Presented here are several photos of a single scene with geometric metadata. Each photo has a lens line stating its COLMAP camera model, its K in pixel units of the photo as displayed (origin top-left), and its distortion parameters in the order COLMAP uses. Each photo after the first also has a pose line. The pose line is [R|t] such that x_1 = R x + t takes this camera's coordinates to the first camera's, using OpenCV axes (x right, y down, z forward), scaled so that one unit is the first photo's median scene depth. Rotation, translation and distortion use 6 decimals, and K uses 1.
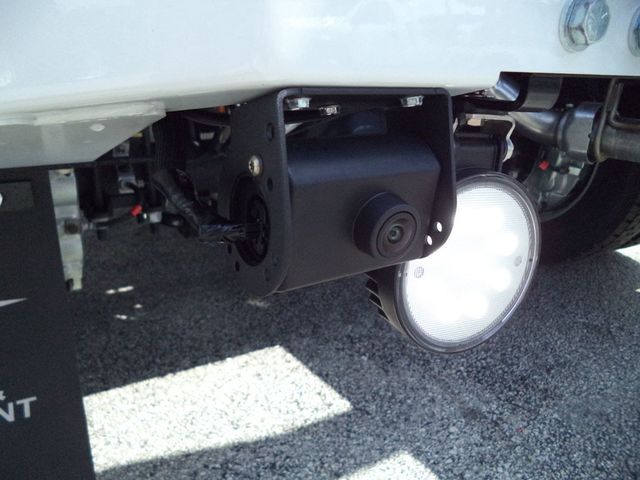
lens RADIAL K [[519.7, 0, 320.9], [0, 519.7, 238.2], [0, 0, 1]] dist [-0.028470, -0.002023]
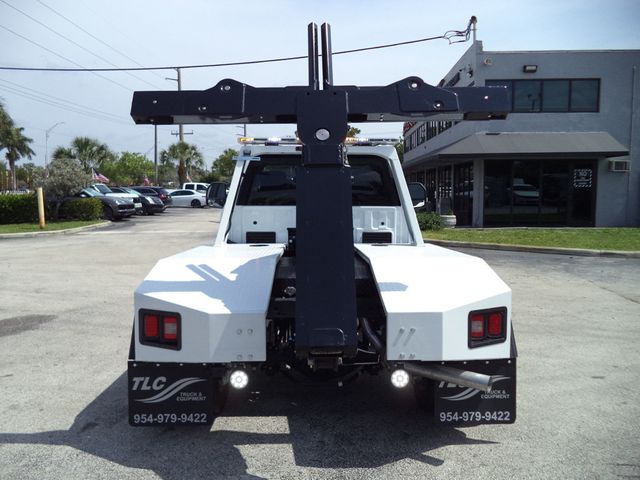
lens RADIAL K [[519.7, 0, 320.9], [0, 519.7, 238.2], [0, 0, 1]] dist [-0.028470, -0.002023]
pose [[0.868581, -0.009222, -0.495461, 1.969010], [-0.130995, 0.959989, -0.247512, -0.084914], [0.477919, 0.279887, 0.832620, -2.121296]]
